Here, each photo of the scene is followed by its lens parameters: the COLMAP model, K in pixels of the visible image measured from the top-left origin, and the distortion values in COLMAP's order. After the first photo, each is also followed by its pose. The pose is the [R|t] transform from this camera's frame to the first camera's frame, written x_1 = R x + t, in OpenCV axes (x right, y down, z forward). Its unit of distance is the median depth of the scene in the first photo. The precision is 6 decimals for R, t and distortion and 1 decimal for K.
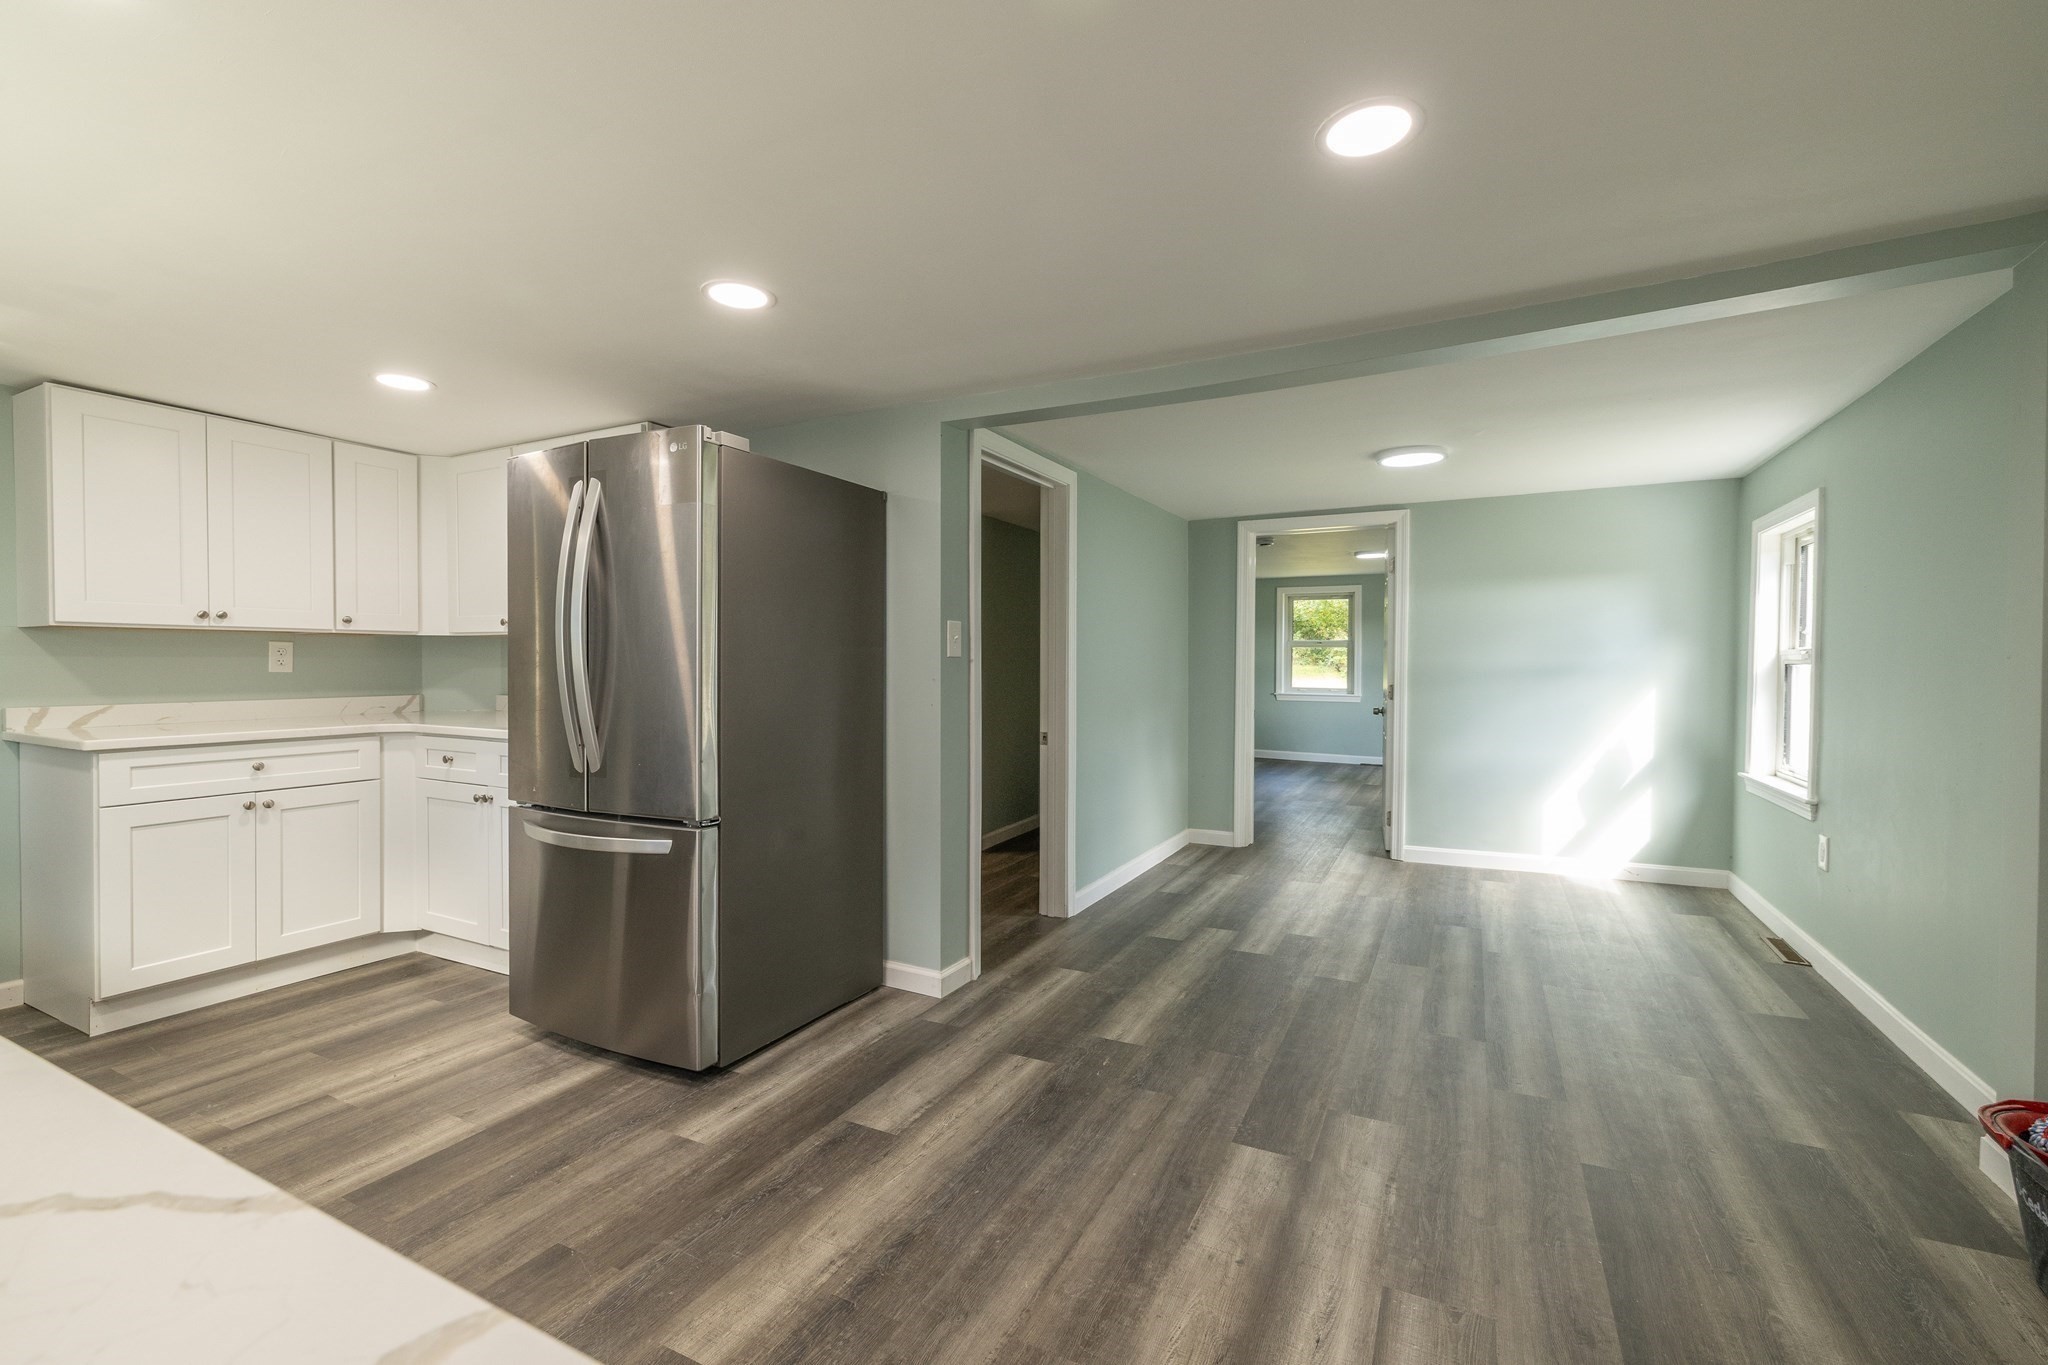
lens RADIAL K [[870.7, 0, 1054.5], [0, 870.7, 673.1], [0, 0, 1]] dist [0.001107, -0.000176]
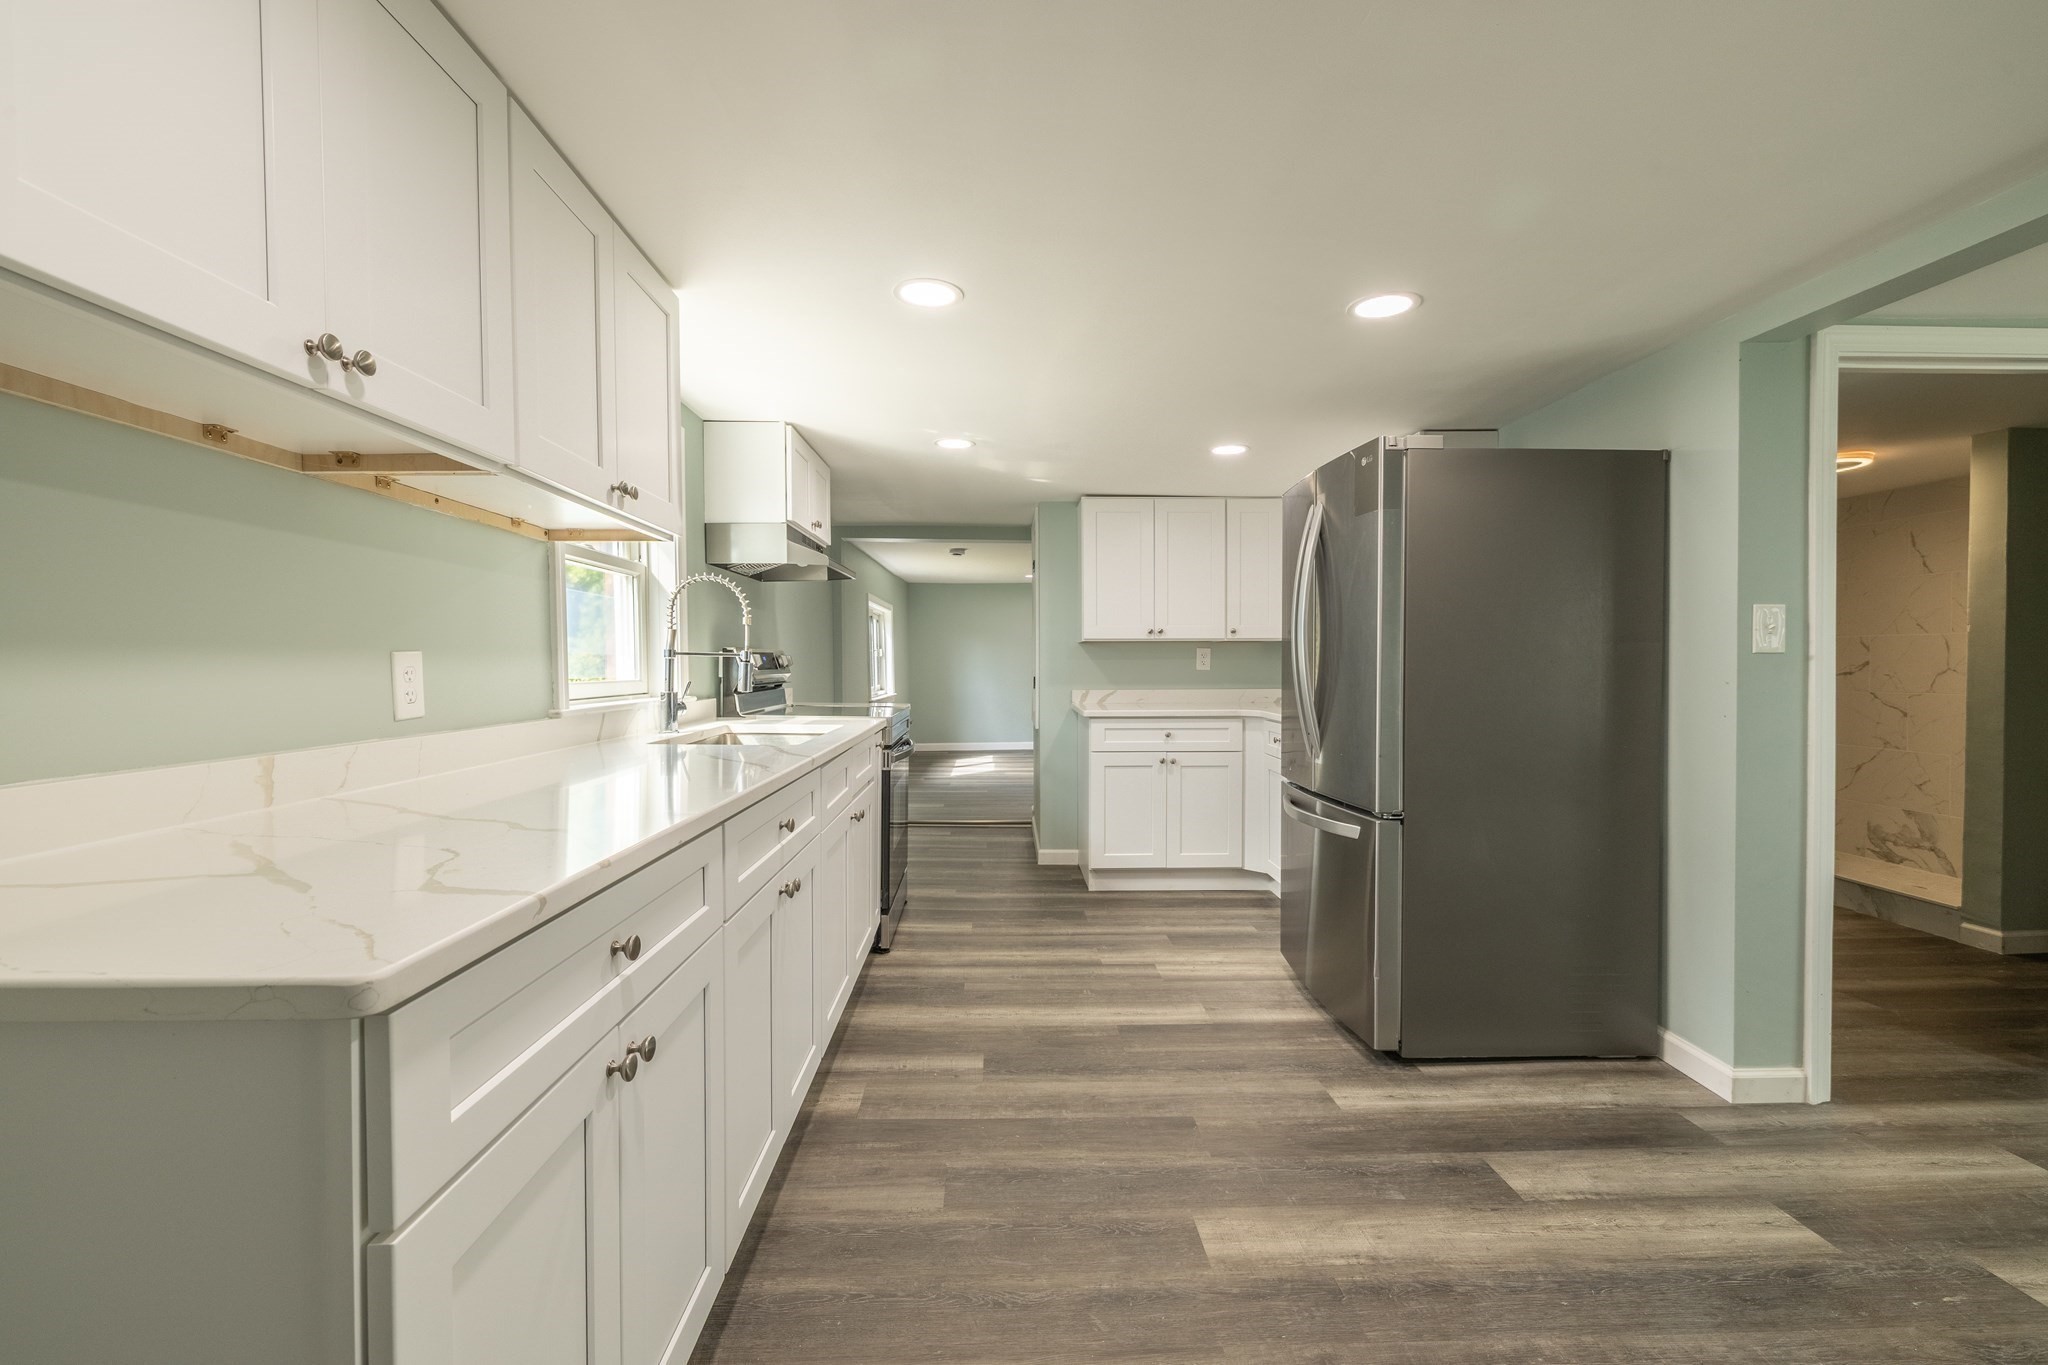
lens RADIAL K [[870.7, 0, 1031.2], [0, 870.7, 674.3], [0, 0, 1]] dist [0.001107, -0.000176]
pose [[0.476586, 0.008318, -0.879089, 0.296088], [-0.006294, 0.999962, 0.006050, -0.001225], [0.879106, 0.002649, 0.476620, 0.122295]]
